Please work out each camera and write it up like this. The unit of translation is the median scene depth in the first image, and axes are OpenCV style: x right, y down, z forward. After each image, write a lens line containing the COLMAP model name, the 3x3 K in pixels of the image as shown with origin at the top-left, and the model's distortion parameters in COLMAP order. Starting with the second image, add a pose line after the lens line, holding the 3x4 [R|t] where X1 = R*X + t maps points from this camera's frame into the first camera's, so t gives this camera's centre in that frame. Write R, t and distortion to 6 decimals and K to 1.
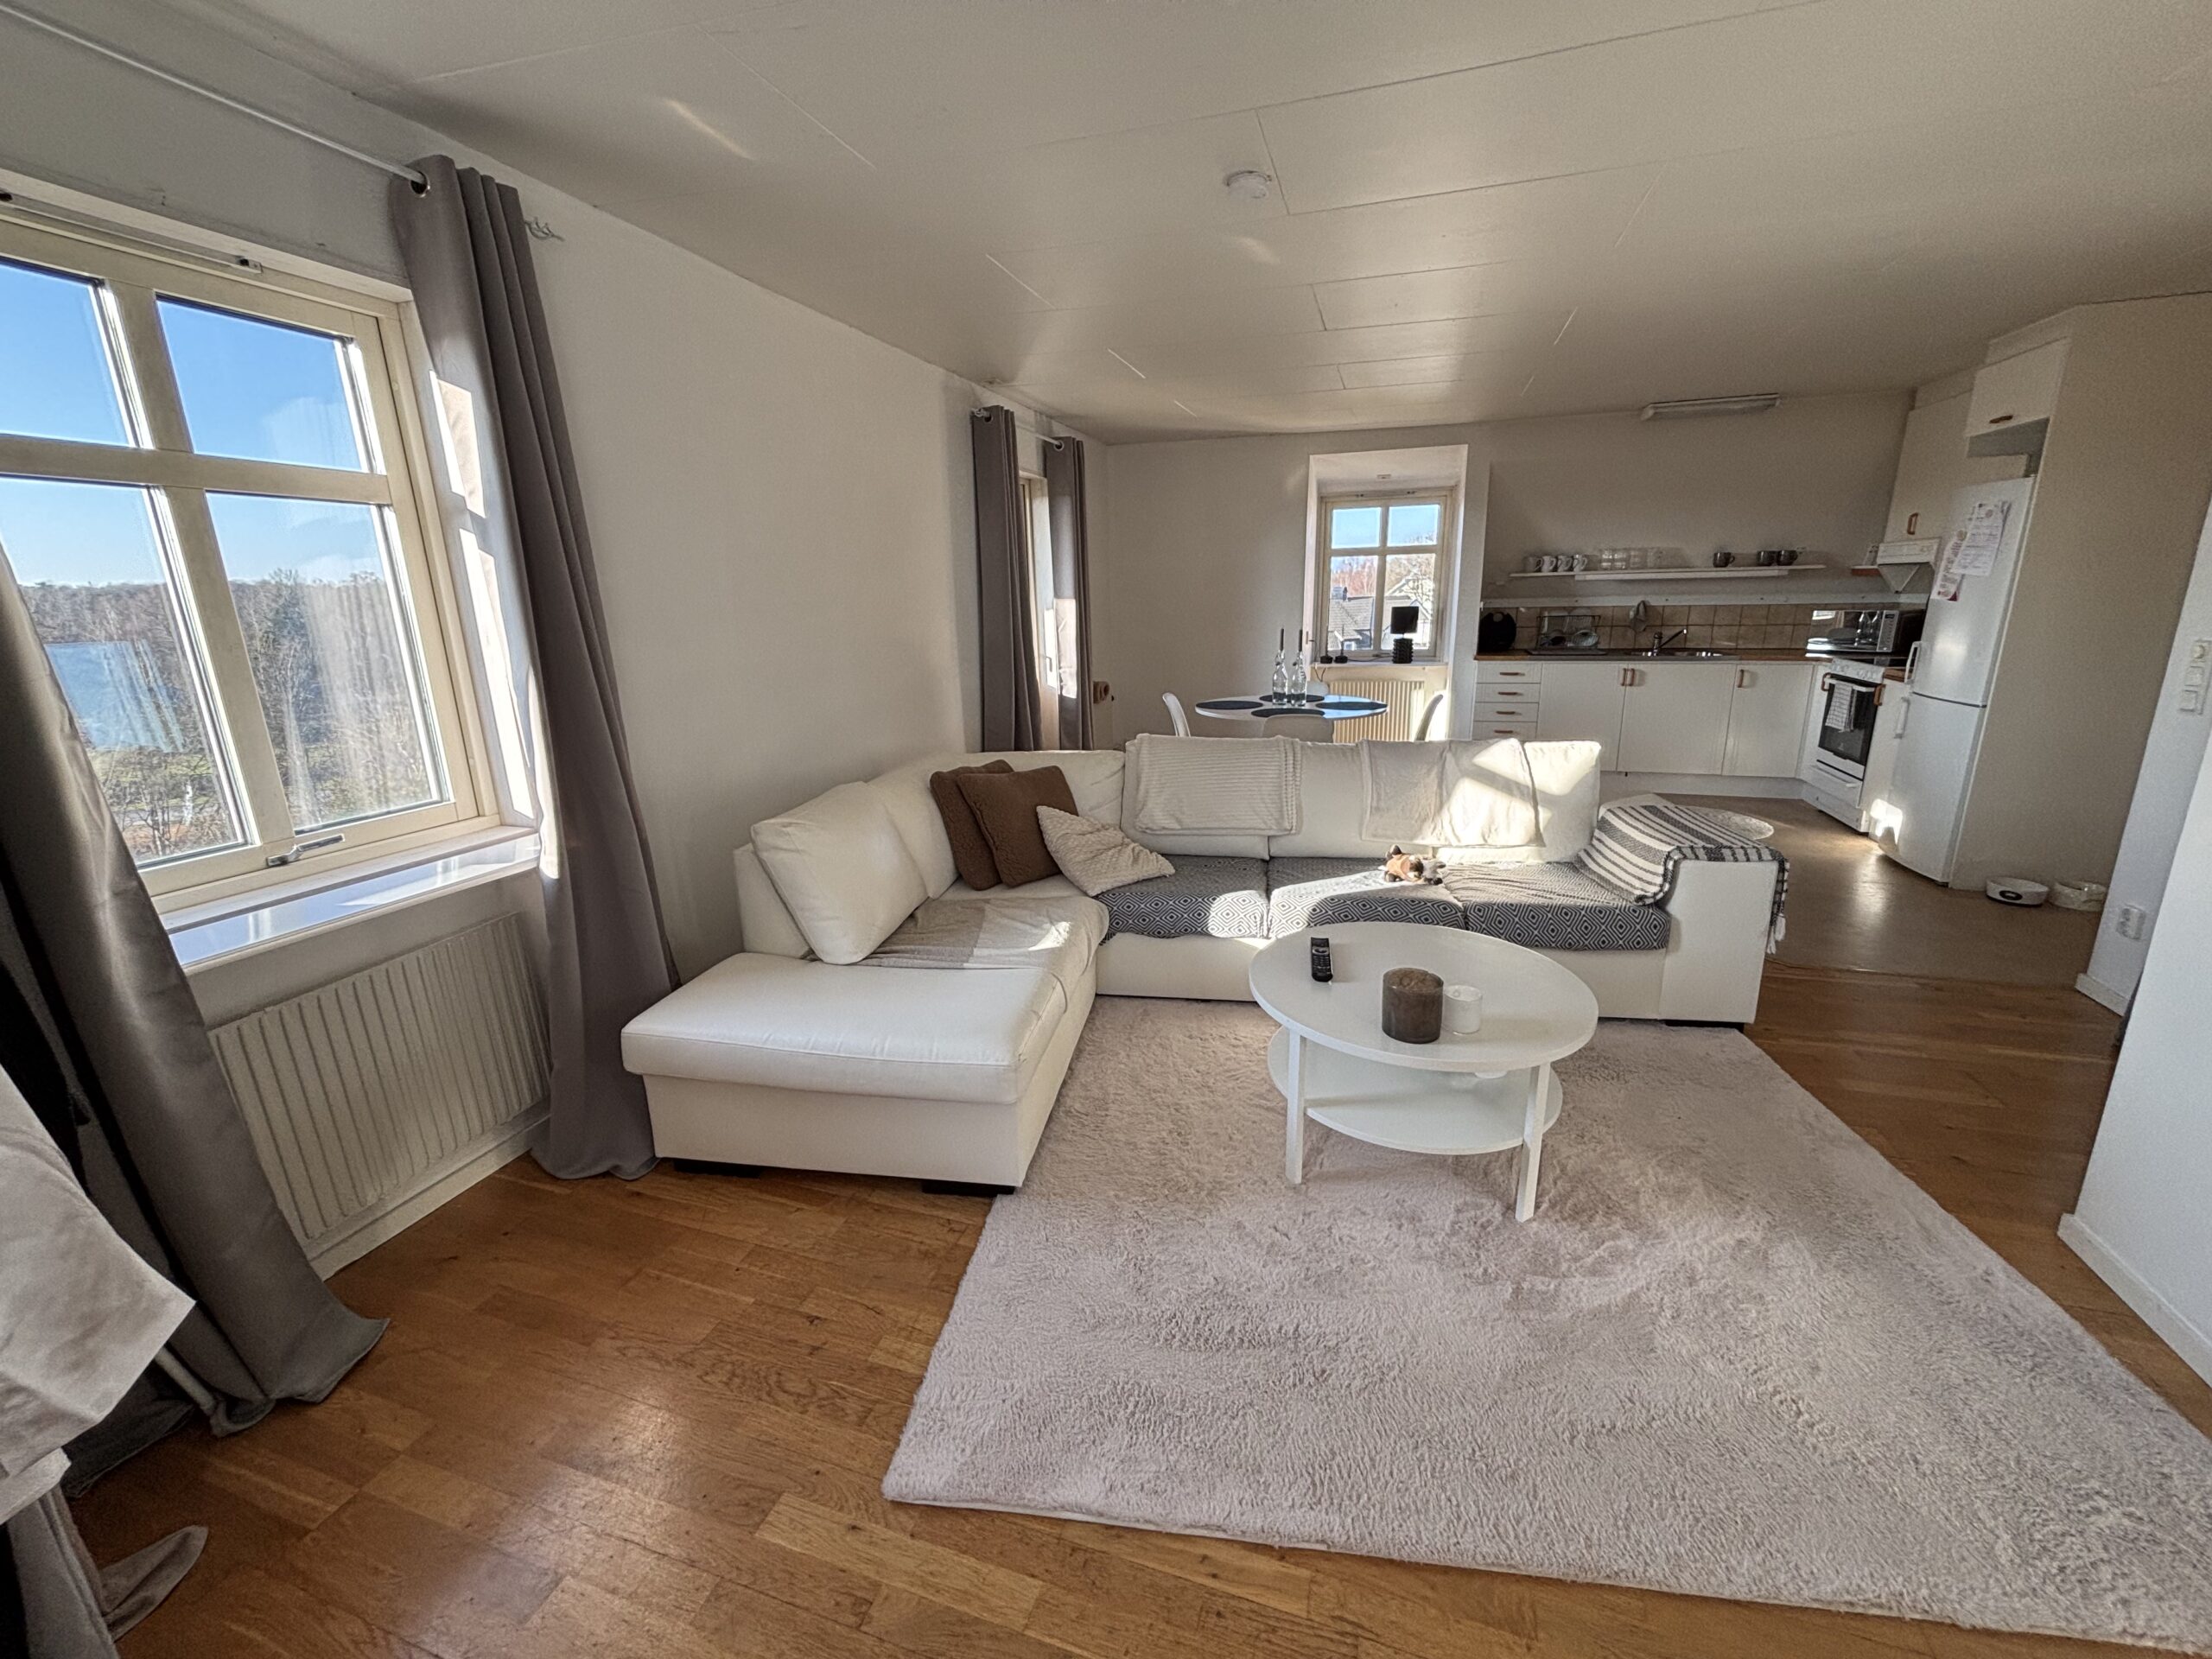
lens RADIAL K [[887.1, 0, 1109.7], [0, 887.1, 825.7], [0, 0, 1]] dist [-0.002197, 0.000386]
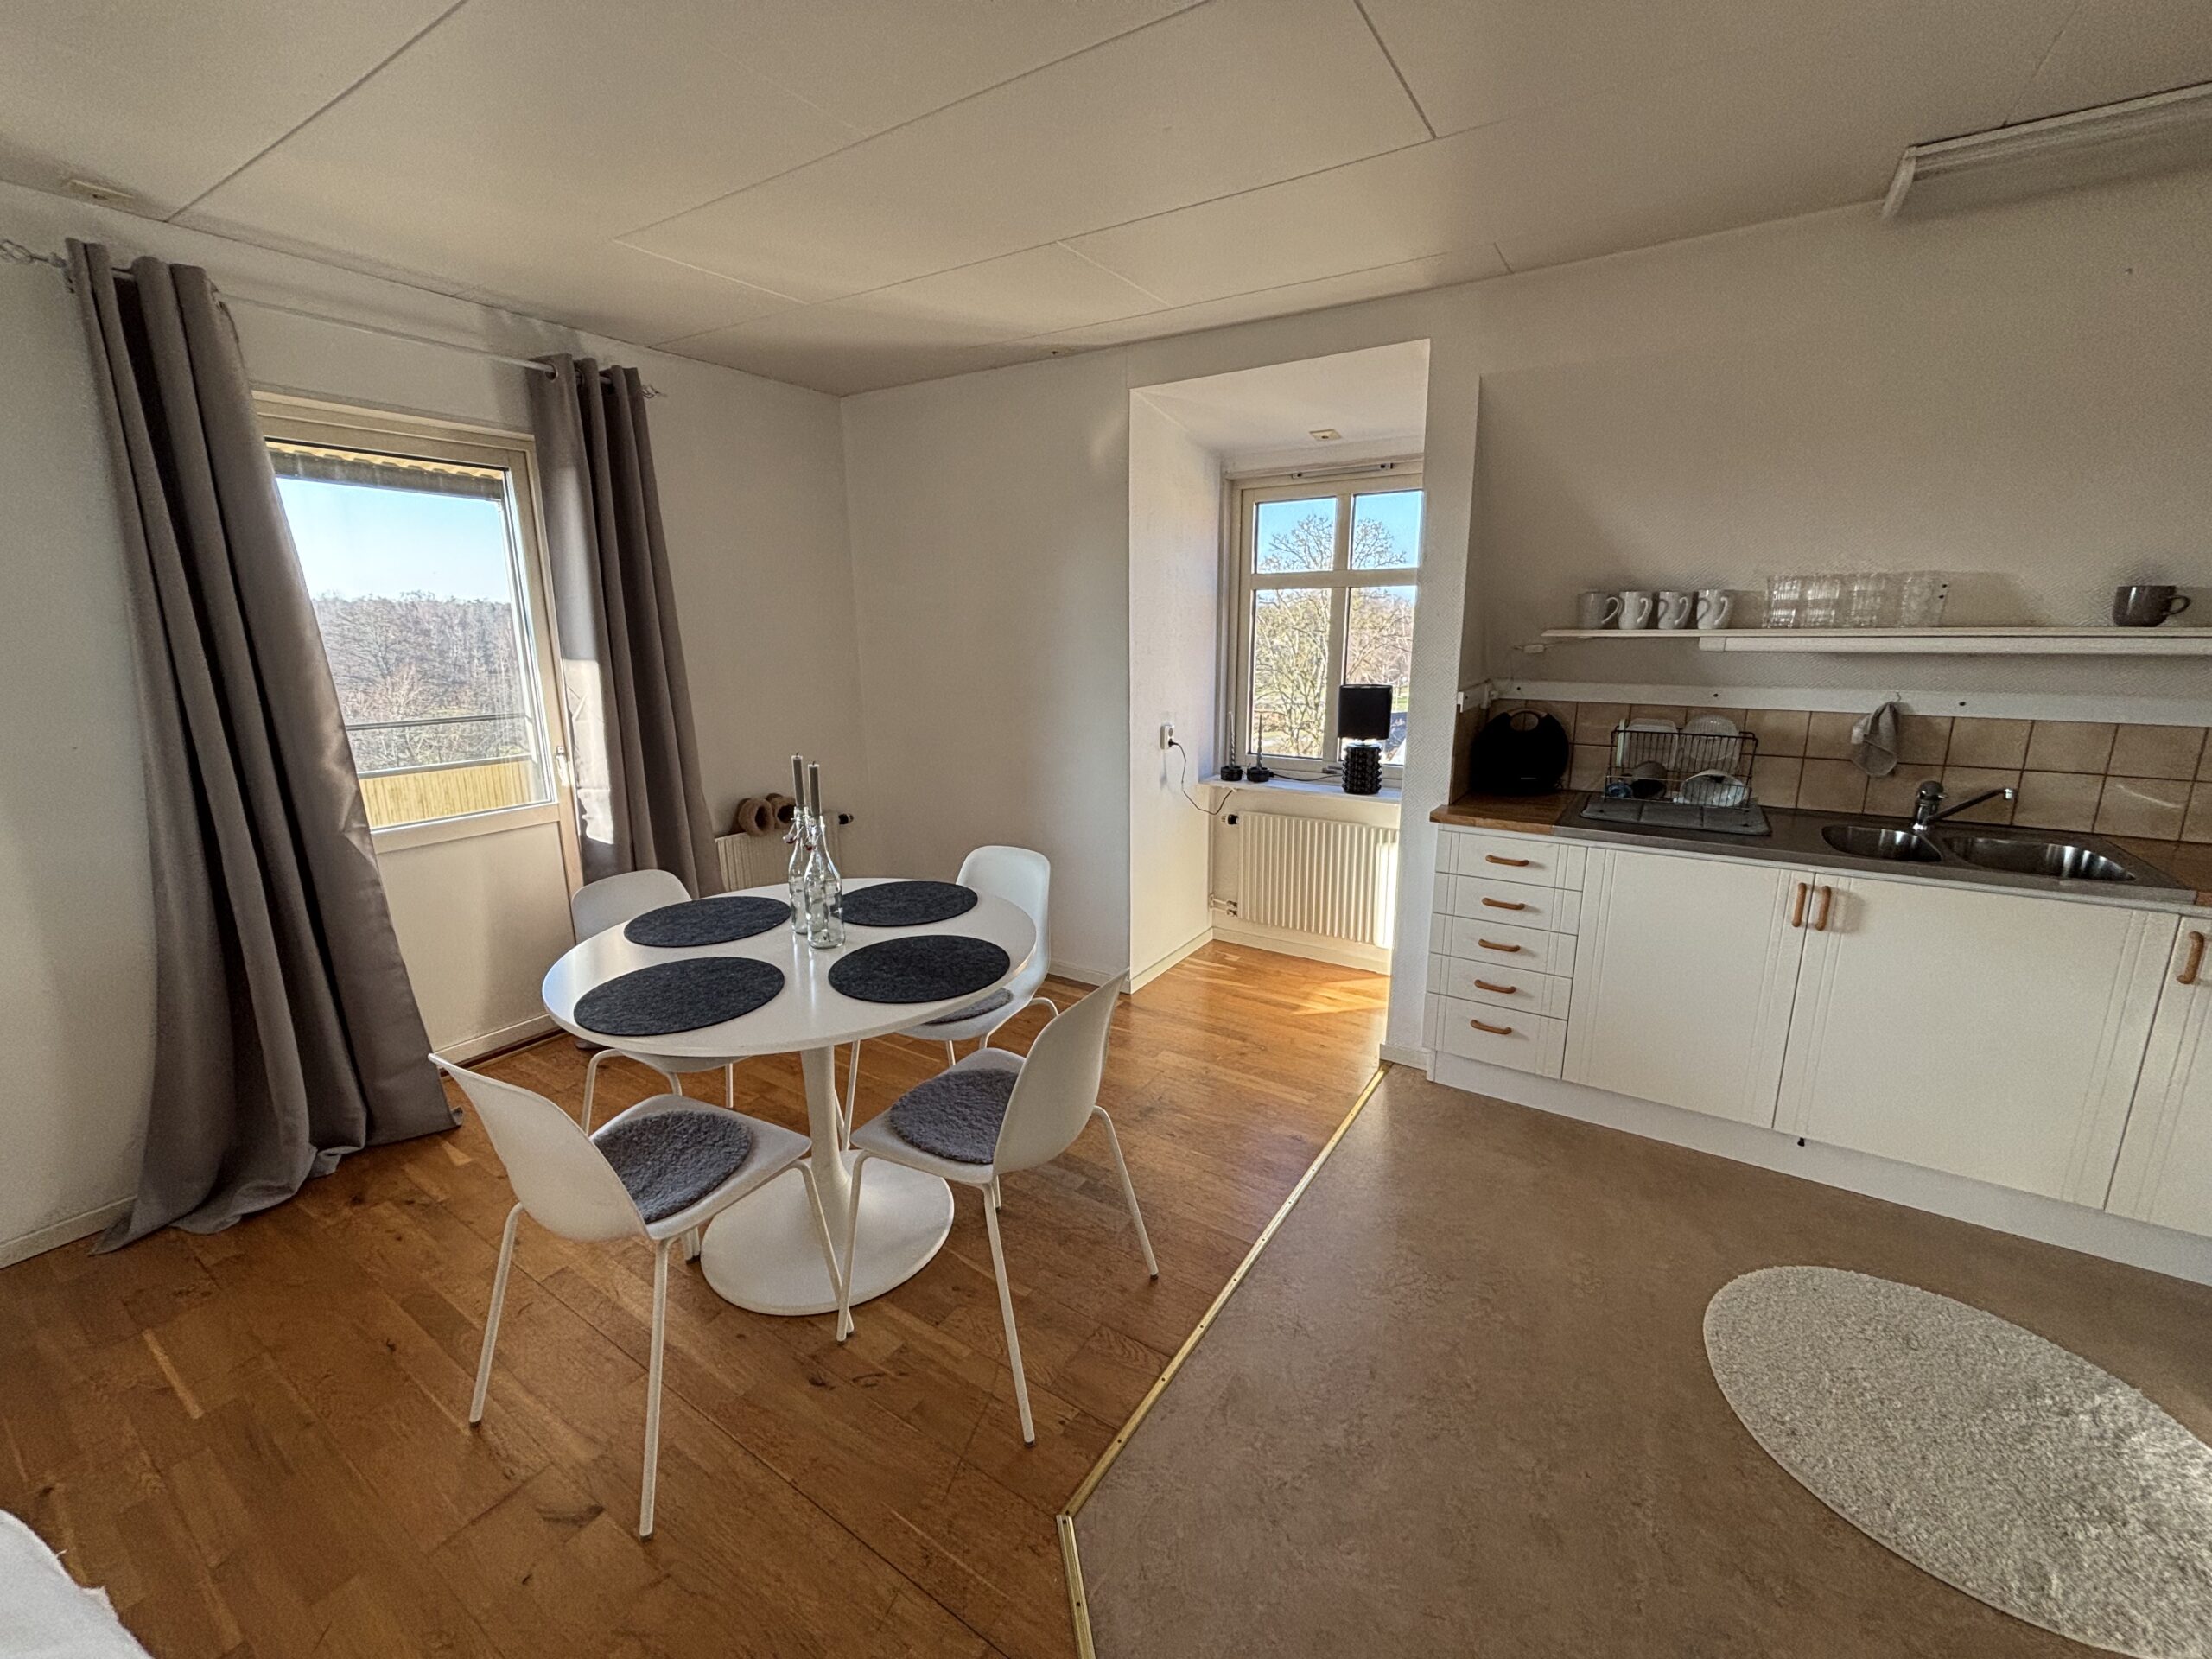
lens RADIAL K [[887.1, 0, 1104.7], [0, 887.1, 830.1], [0, 0, 1]] dist [-0.002197, 0.000386]
pose [[0.963727, 0.078351, -0.255129, 0.367031], [-0.085637, 0.996172, -0.017558, -0.159945], [0.252777, 0.038769, 0.966748, 0.526192]]
